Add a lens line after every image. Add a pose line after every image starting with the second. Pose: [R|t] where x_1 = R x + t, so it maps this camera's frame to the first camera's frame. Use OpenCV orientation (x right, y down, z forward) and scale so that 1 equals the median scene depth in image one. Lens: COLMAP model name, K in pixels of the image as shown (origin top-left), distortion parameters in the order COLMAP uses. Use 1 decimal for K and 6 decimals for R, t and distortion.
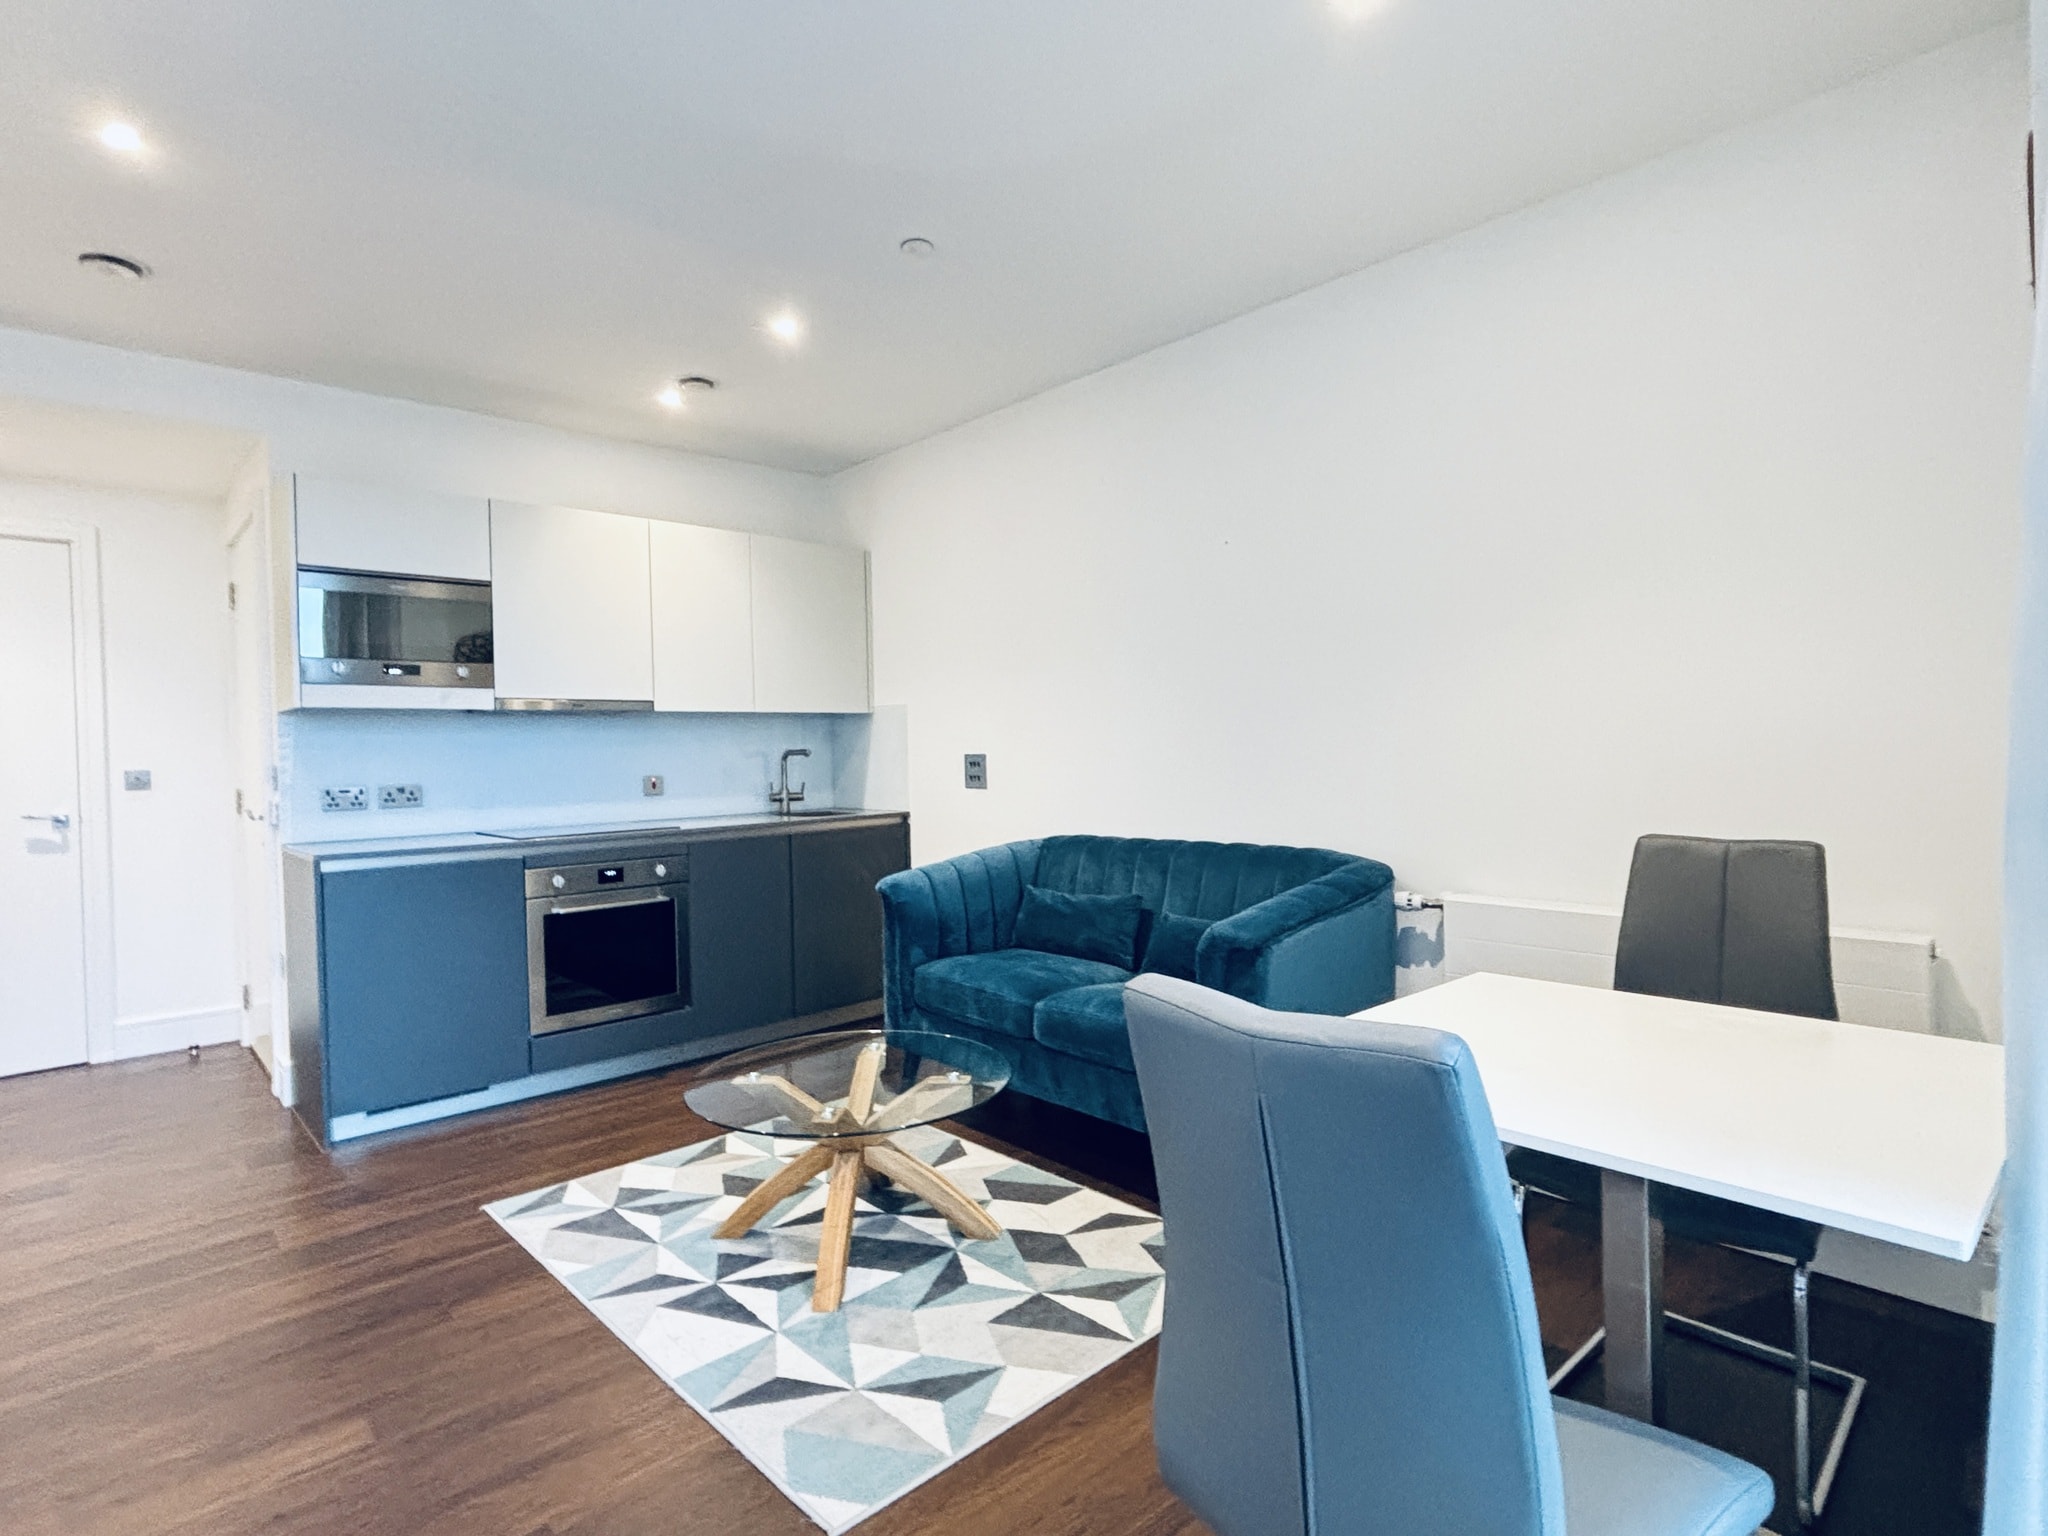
lens RADIAL K [[1042.8, 0, 1010.0], [0, 1042.8, 762.1], [0, 0, 1]] dist [0.021955, -0.032760]
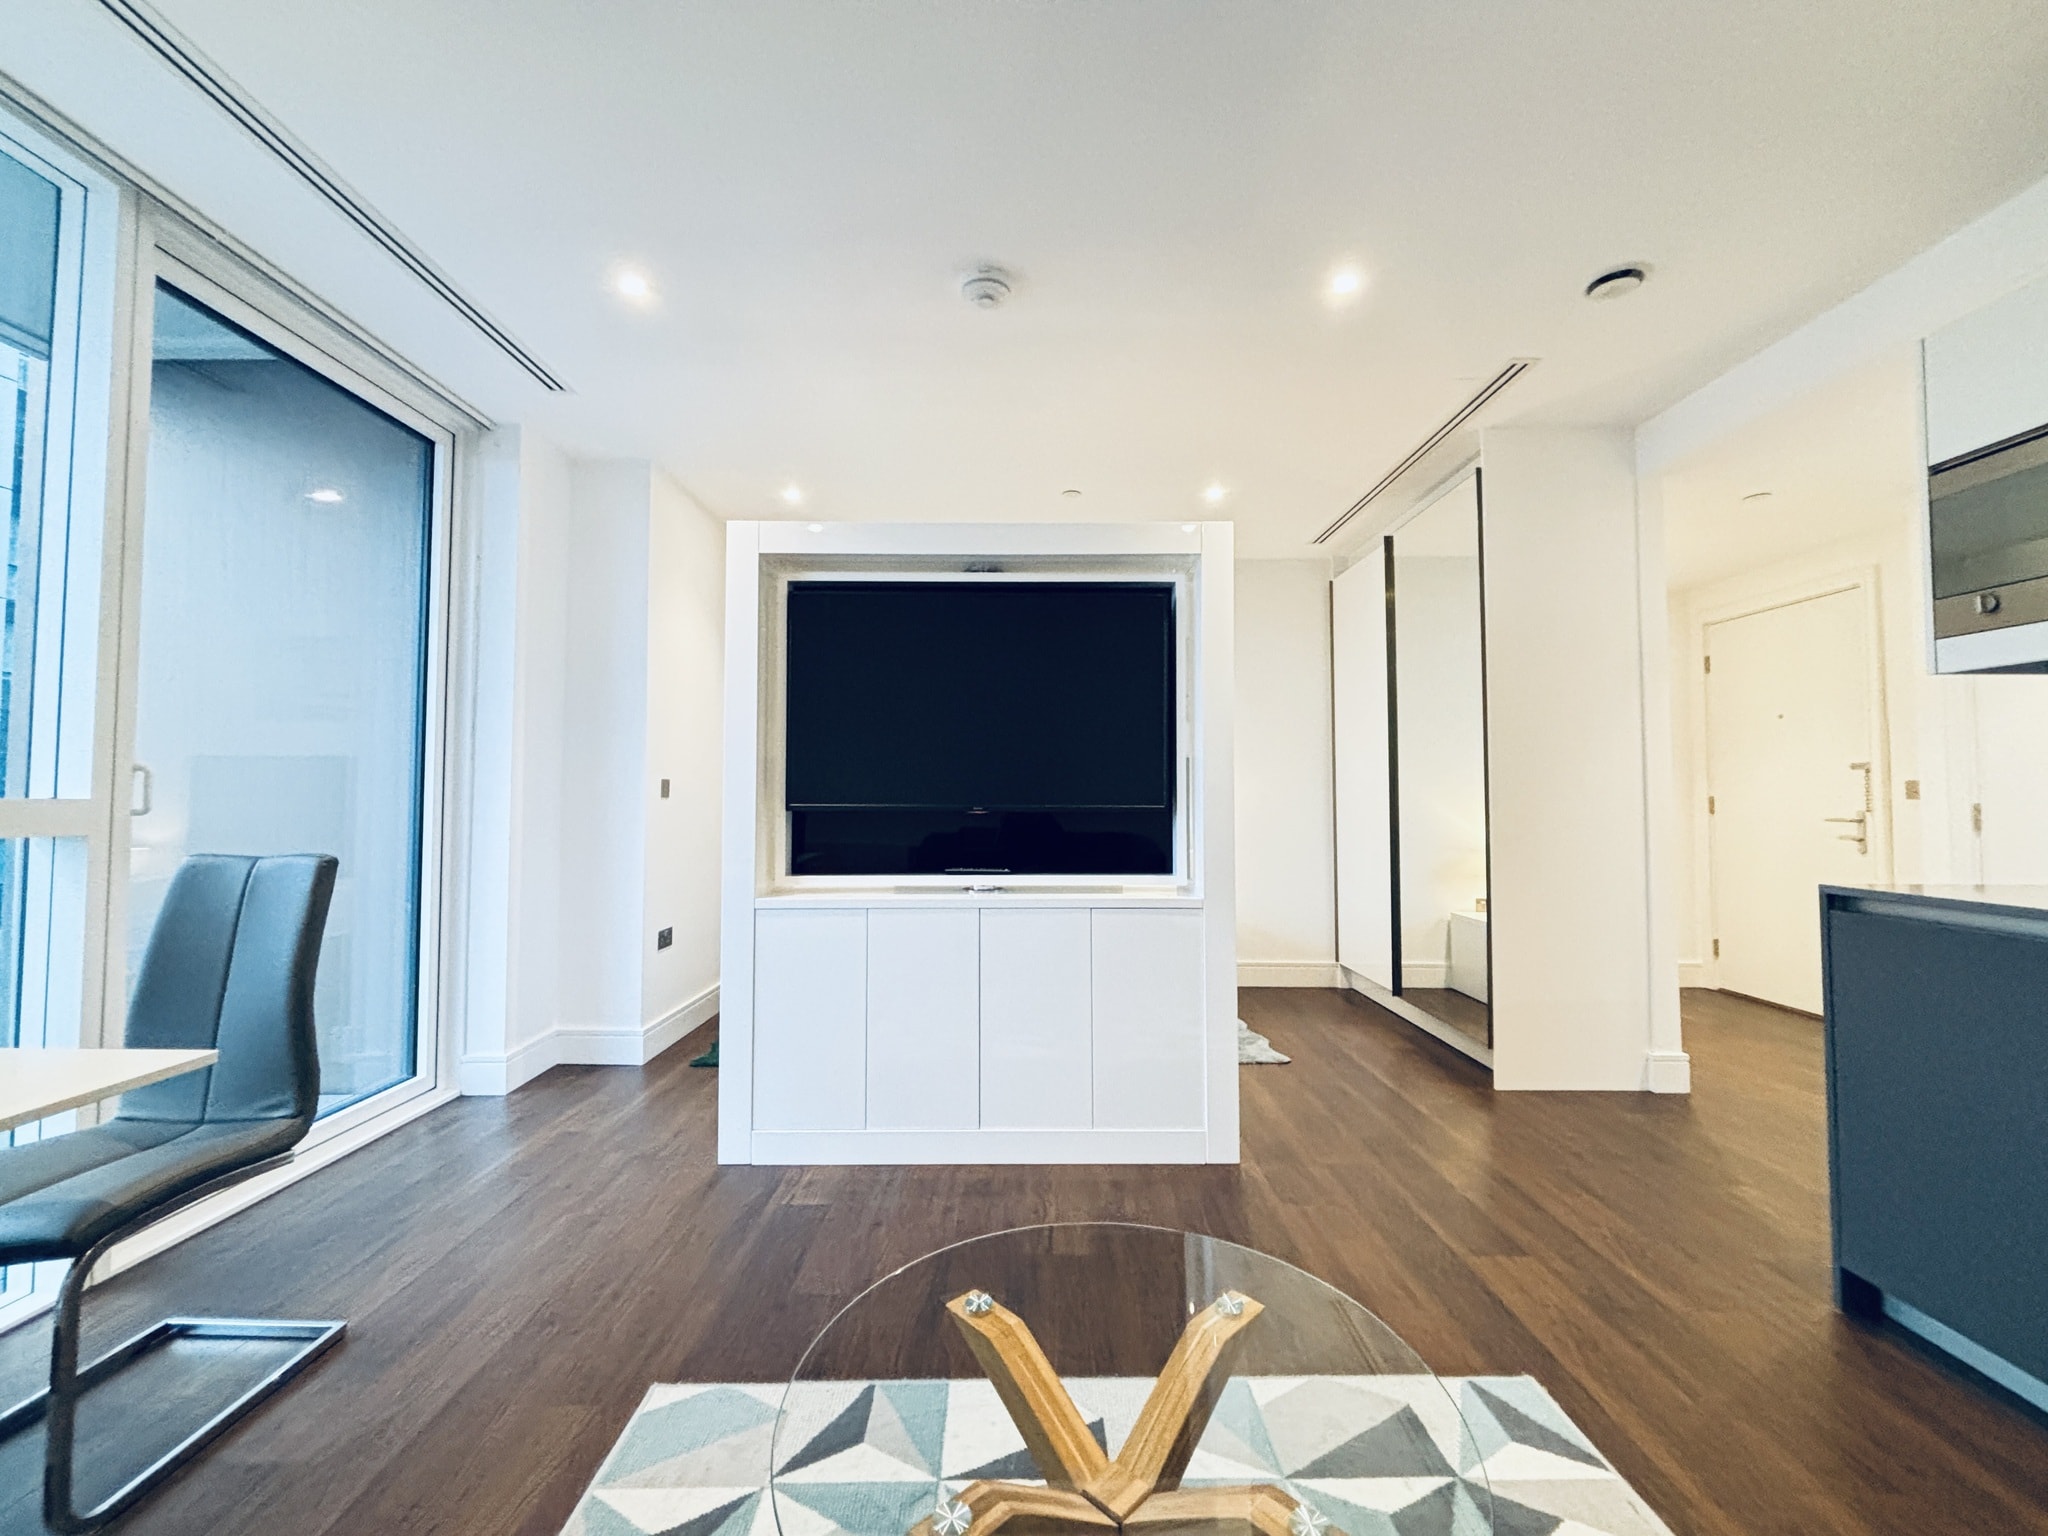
lens RADIAL K [[840.5, 0, 1018.2], [0, 840.5, 763.6], [0, 0, 1]] dist [0.001165, 0.000348]
pose [[-0.678207, -0.005294, -0.734851, 0.152000], [0.008326, 0.999855, -0.014887, 0.010573], [0.734823, -0.016215, -0.678065, 1.086584]]
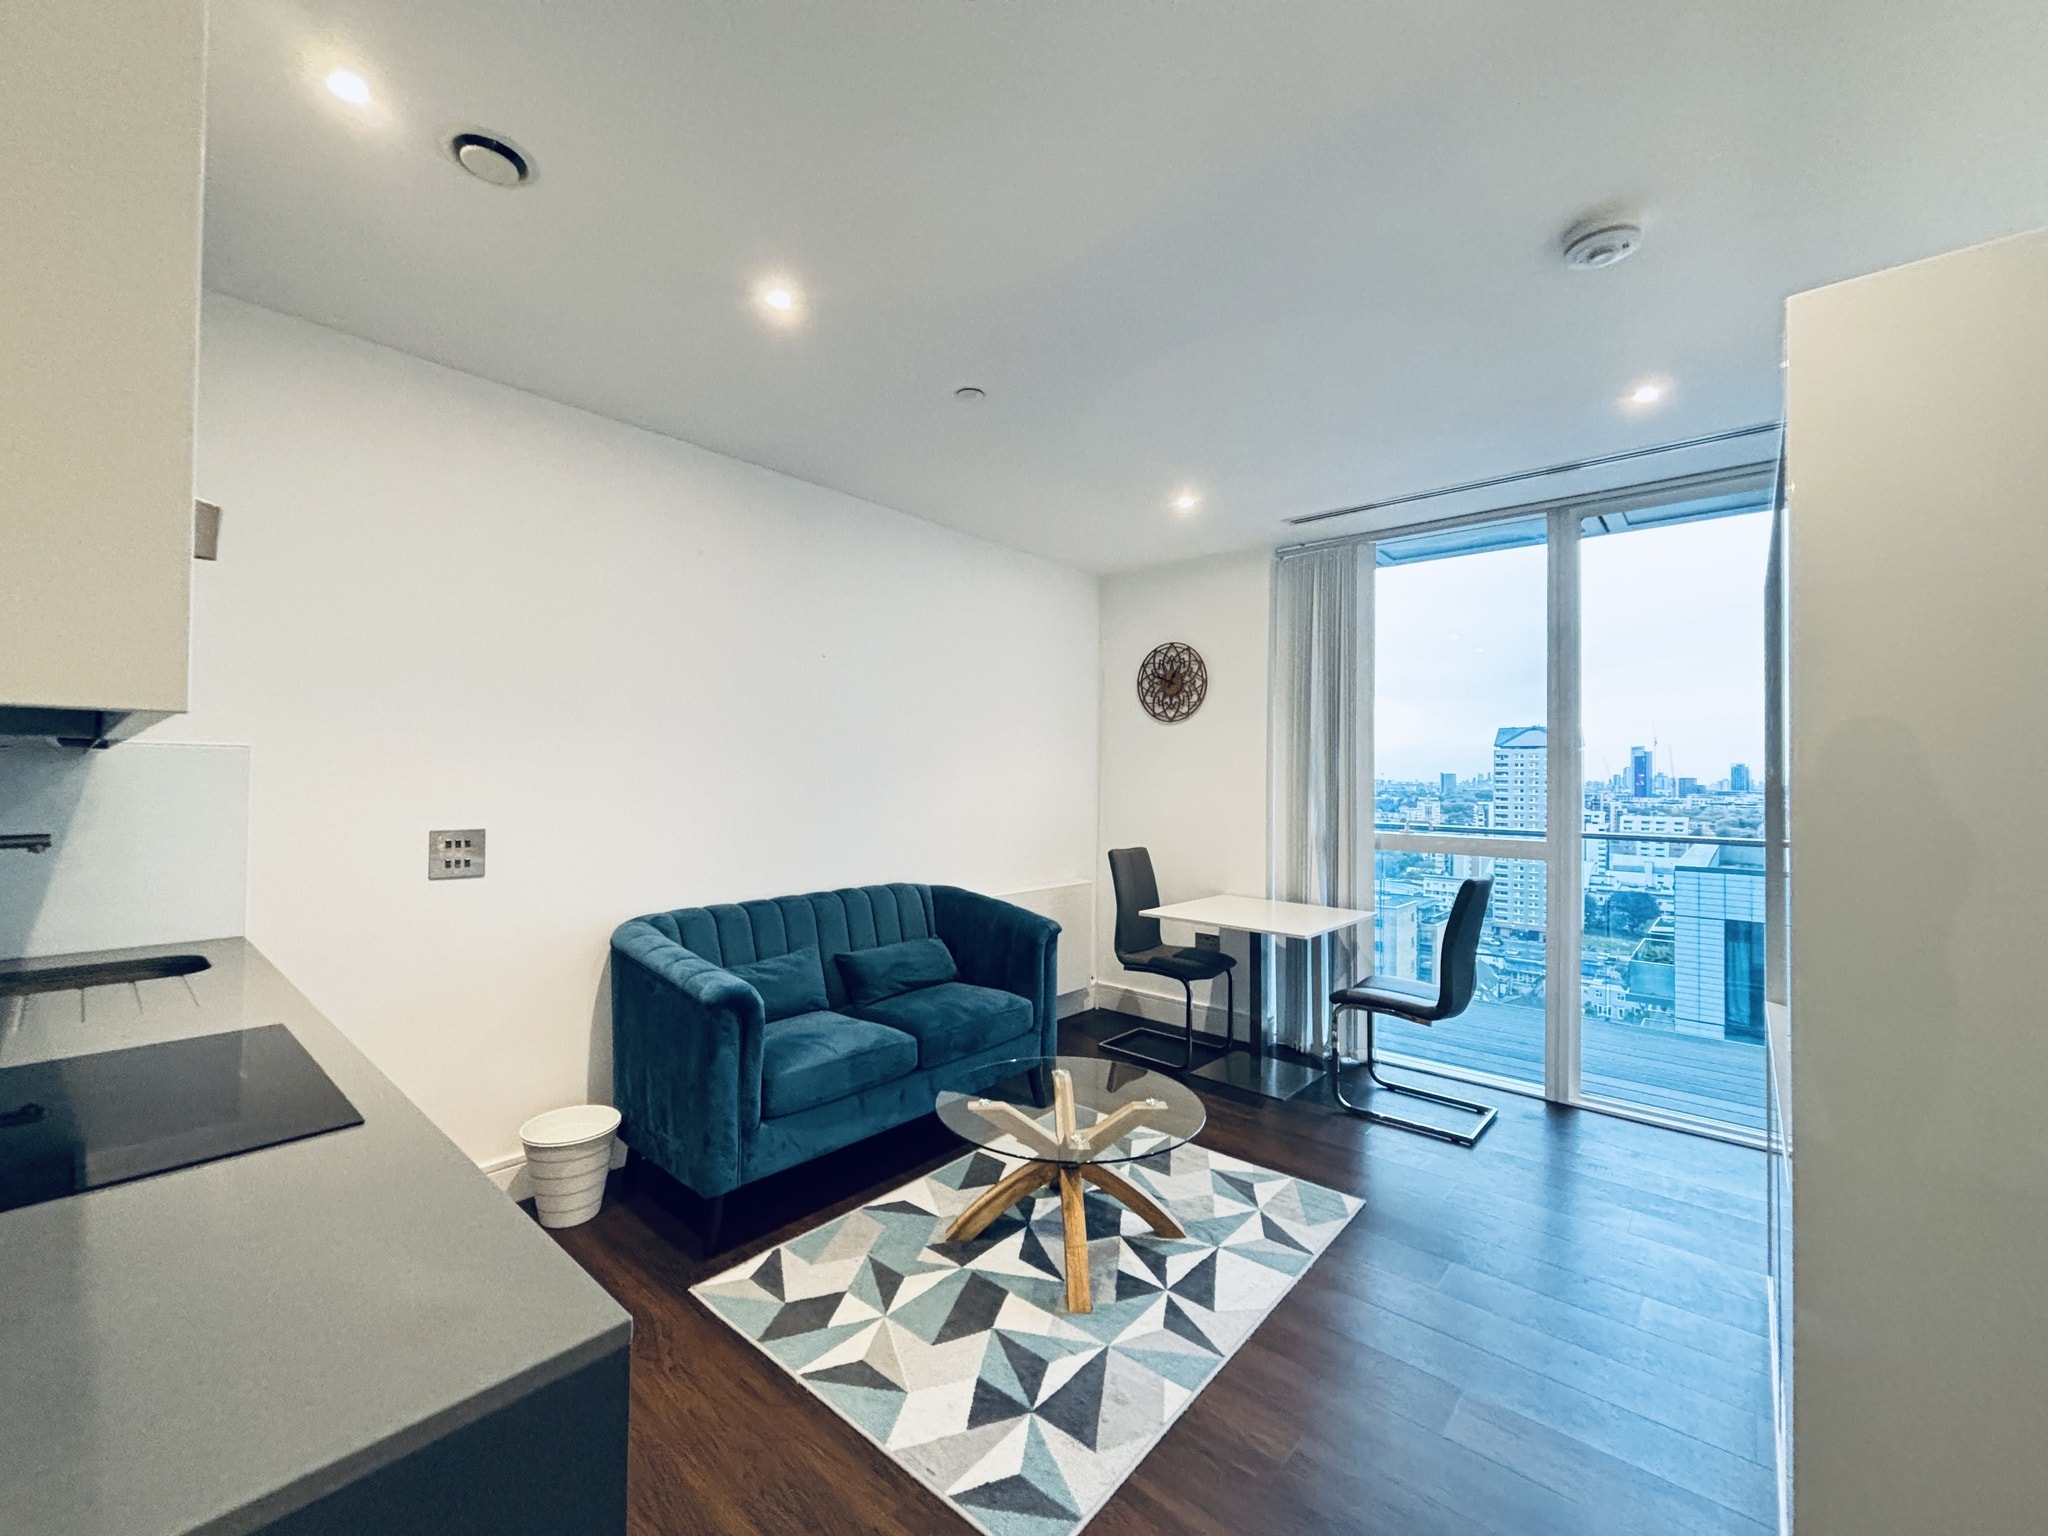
lens RADIAL K [[832.4, 0, 1023.9], [0, 832.4, 765.0], [0, 0, 1]] dist [-0.001777, 0.000098]
pose [[-0.114541, 0.038708, 0.992664, -0.976102], [0.003420, 0.999250, -0.038570, -0.045257], [-0.993413, -0.001022, -0.114588, 1.019192]]
